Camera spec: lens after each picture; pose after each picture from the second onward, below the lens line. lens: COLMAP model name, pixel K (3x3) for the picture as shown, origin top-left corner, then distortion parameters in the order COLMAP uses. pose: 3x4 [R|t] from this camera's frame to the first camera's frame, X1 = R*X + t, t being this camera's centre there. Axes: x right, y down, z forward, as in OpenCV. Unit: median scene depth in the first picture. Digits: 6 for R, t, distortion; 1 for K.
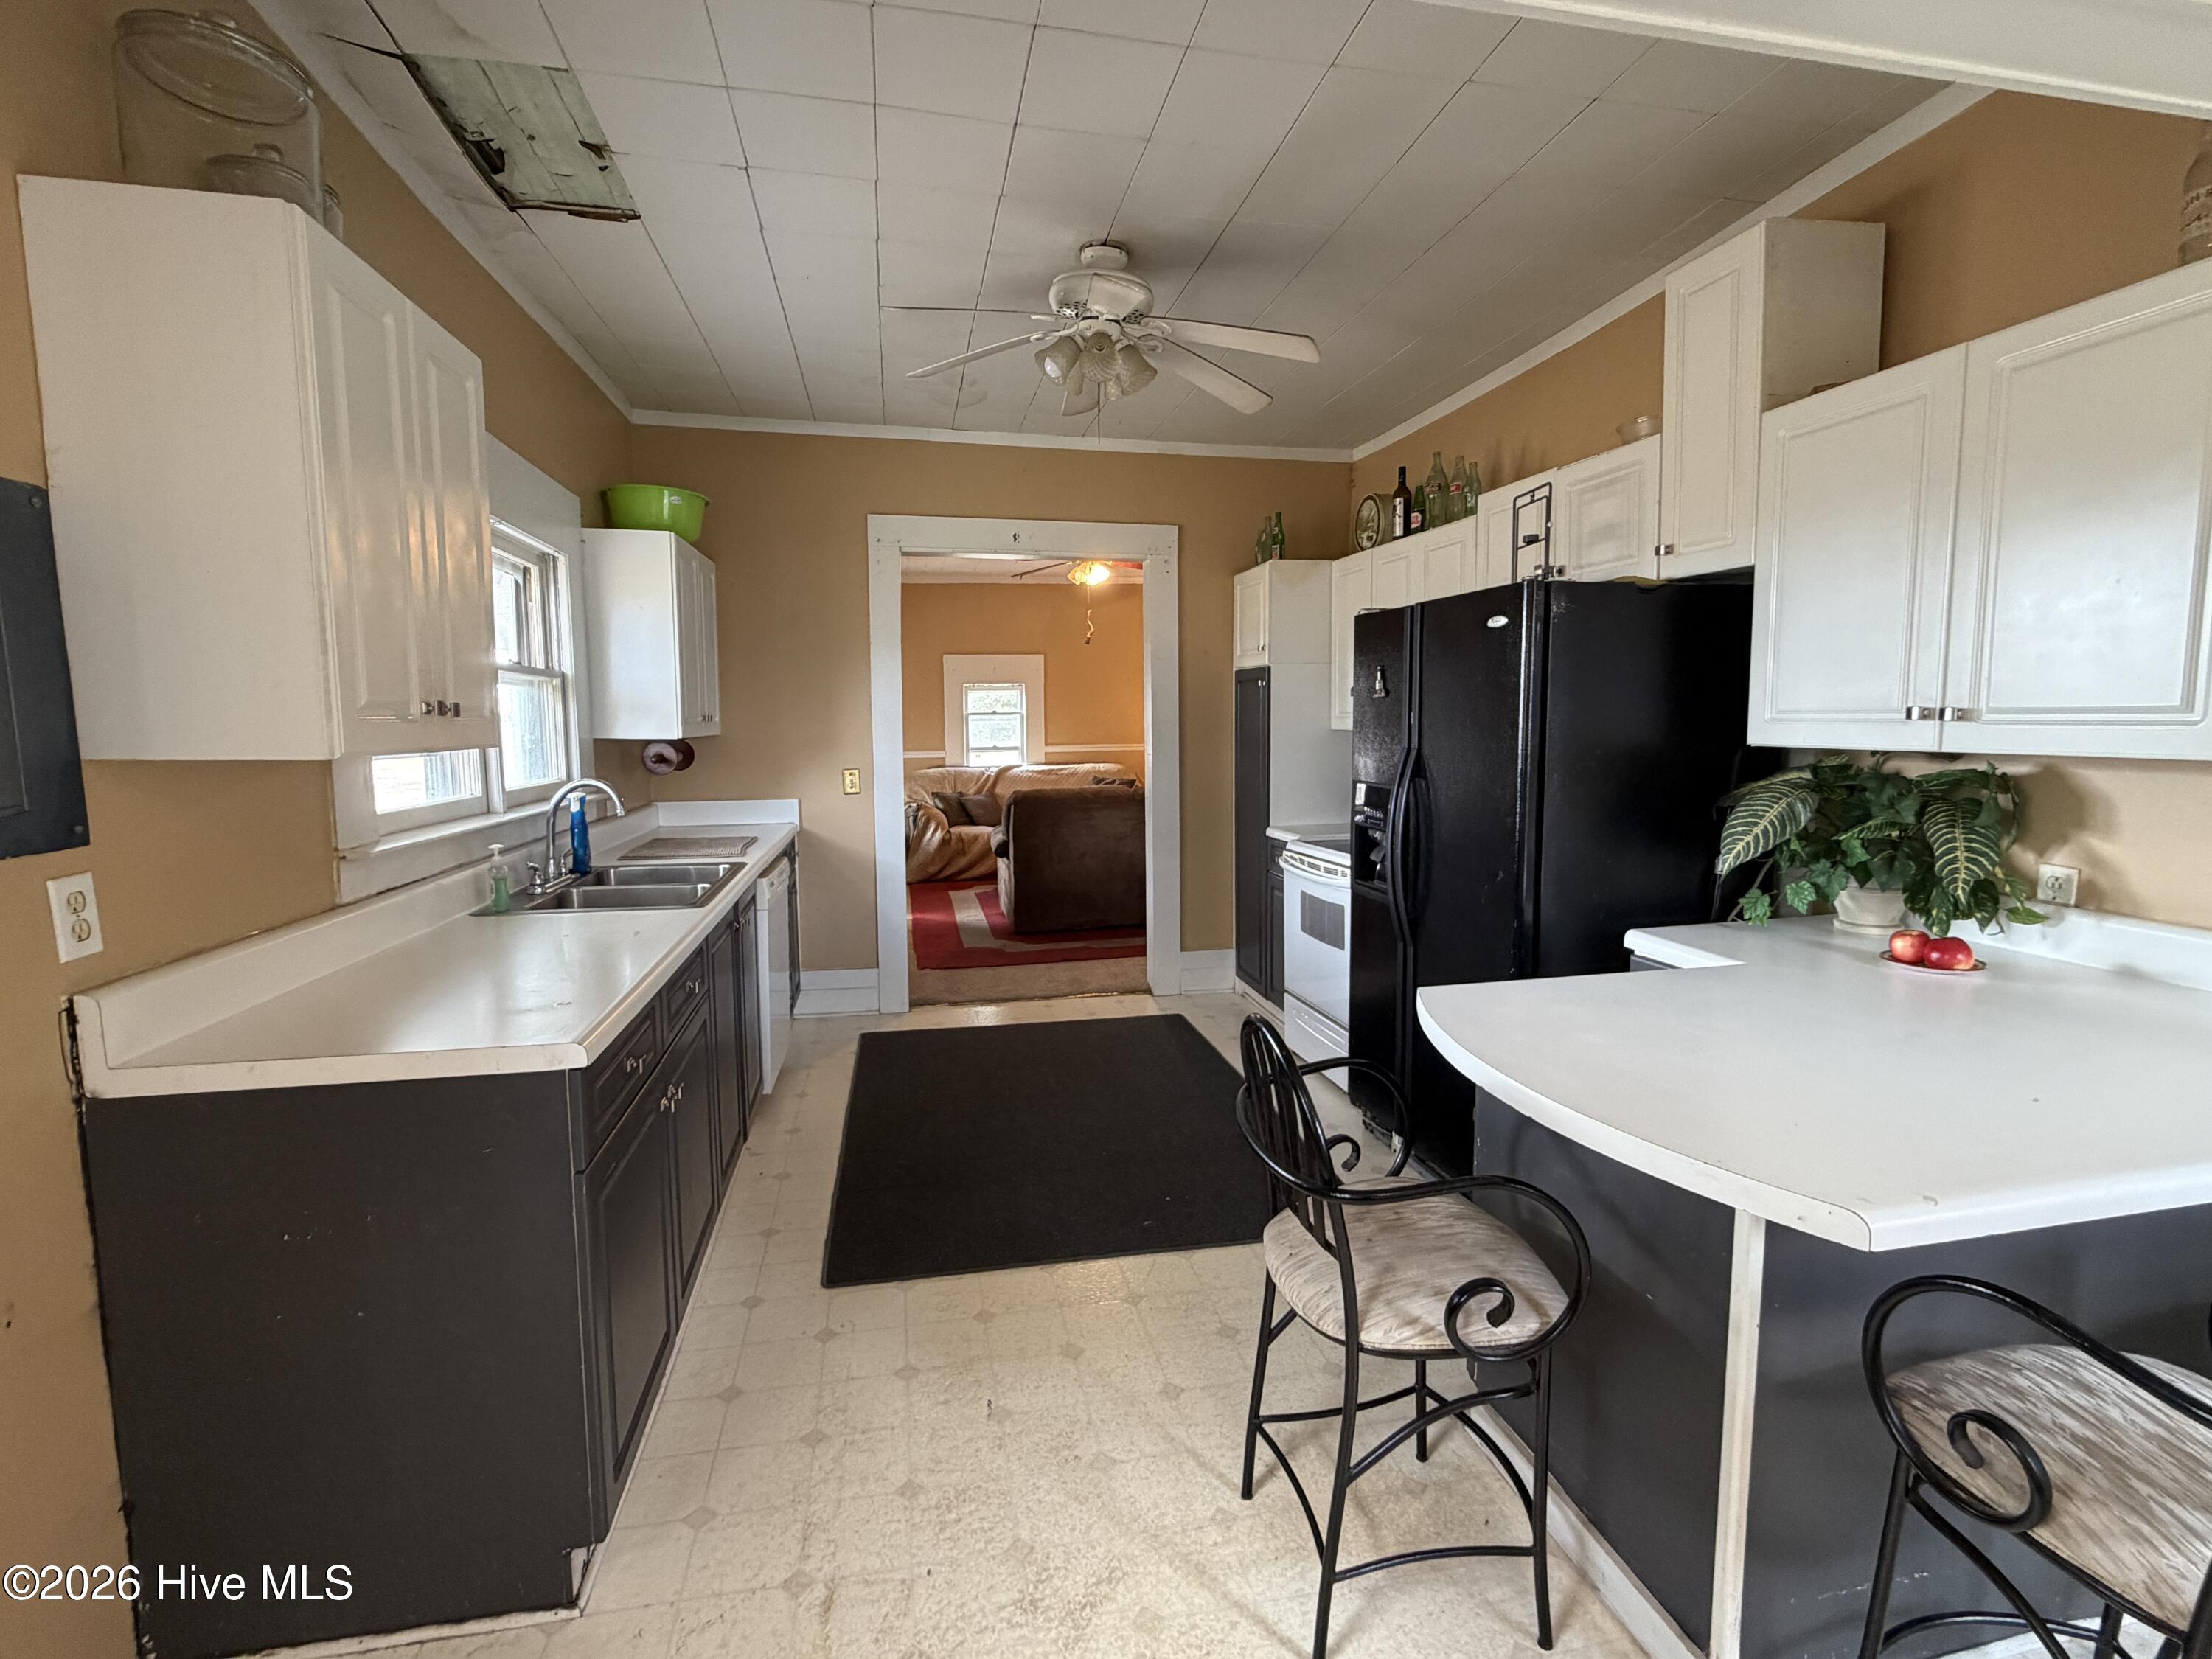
lens RADIAL K [[1020.1, 0, 1106.4], [0, 1020.1, 808.4], [0, 0, 1]] dist [0.000976, 0.000093]
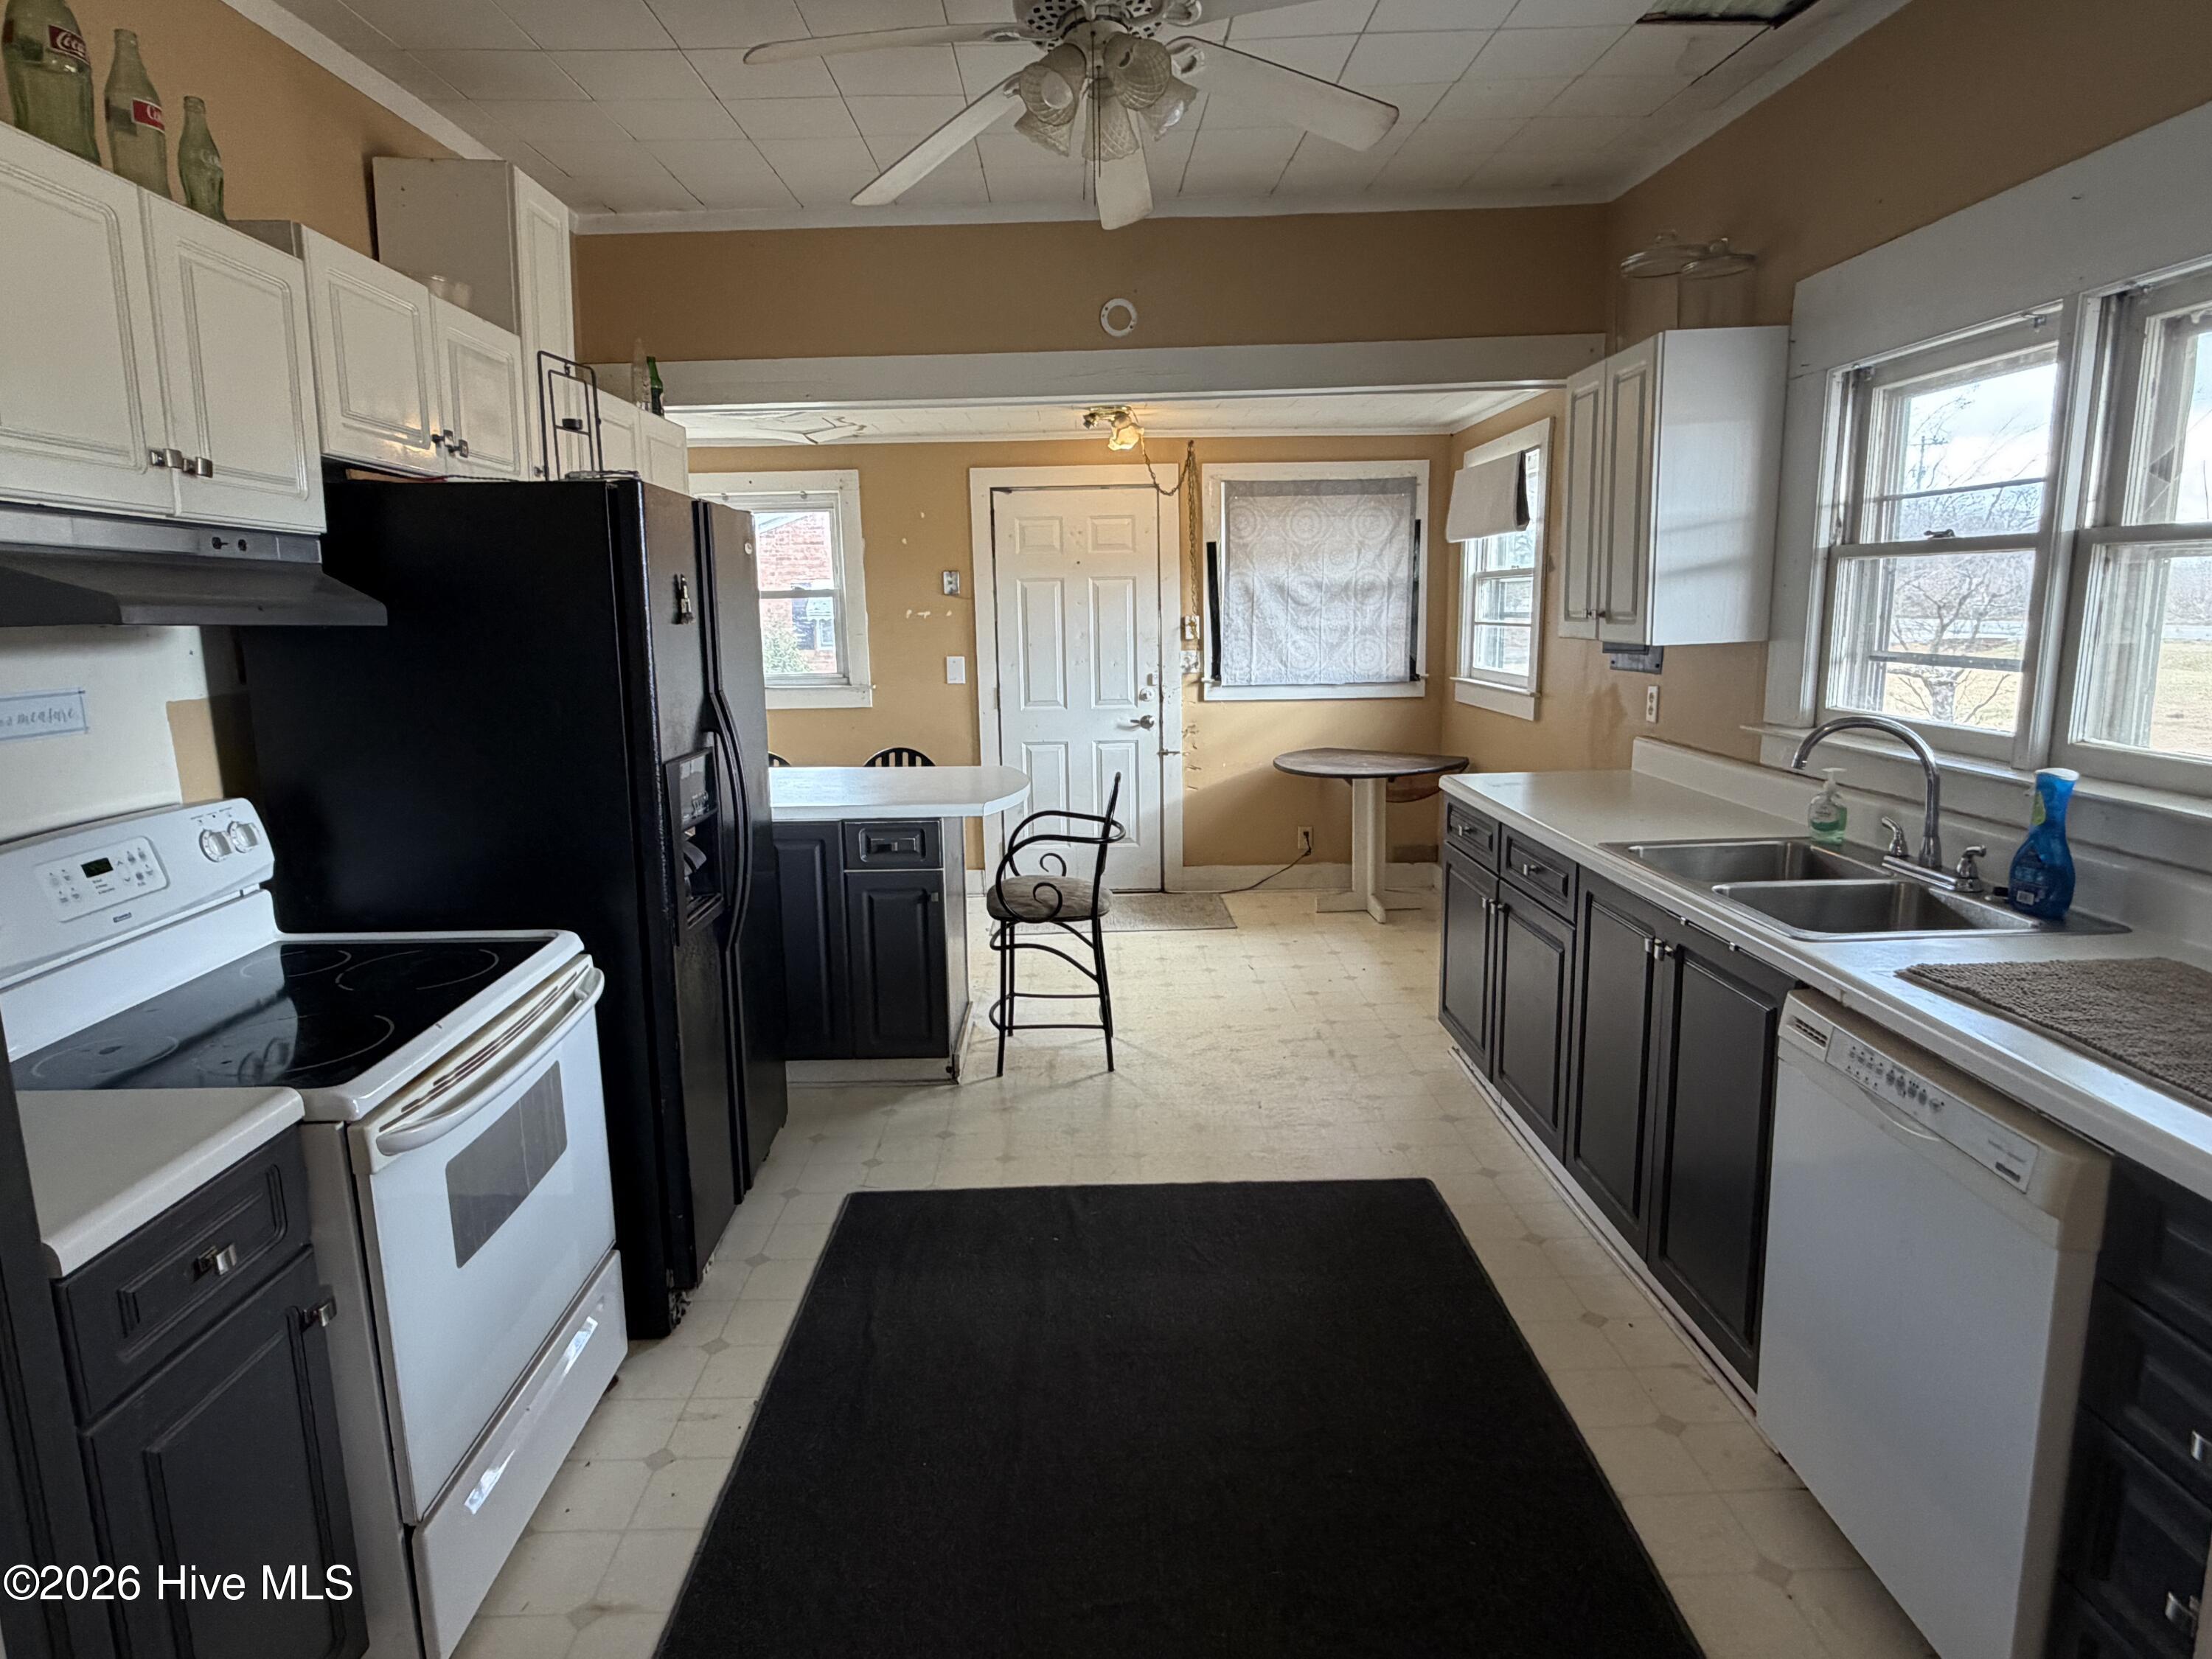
lens RADIAL K [[1242.3, 0, 1106.4], [0, 1242.3, 829.3], [0, 0, 1]] dist [-0.000858, -0.000243]
pose [[-0.982110, -0.009382, 0.188076, -0.224502], [0.042752, 0.961569, 0.271216, -0.273383], [-0.183392, 0.274404, -0.943965, 2.554199]]
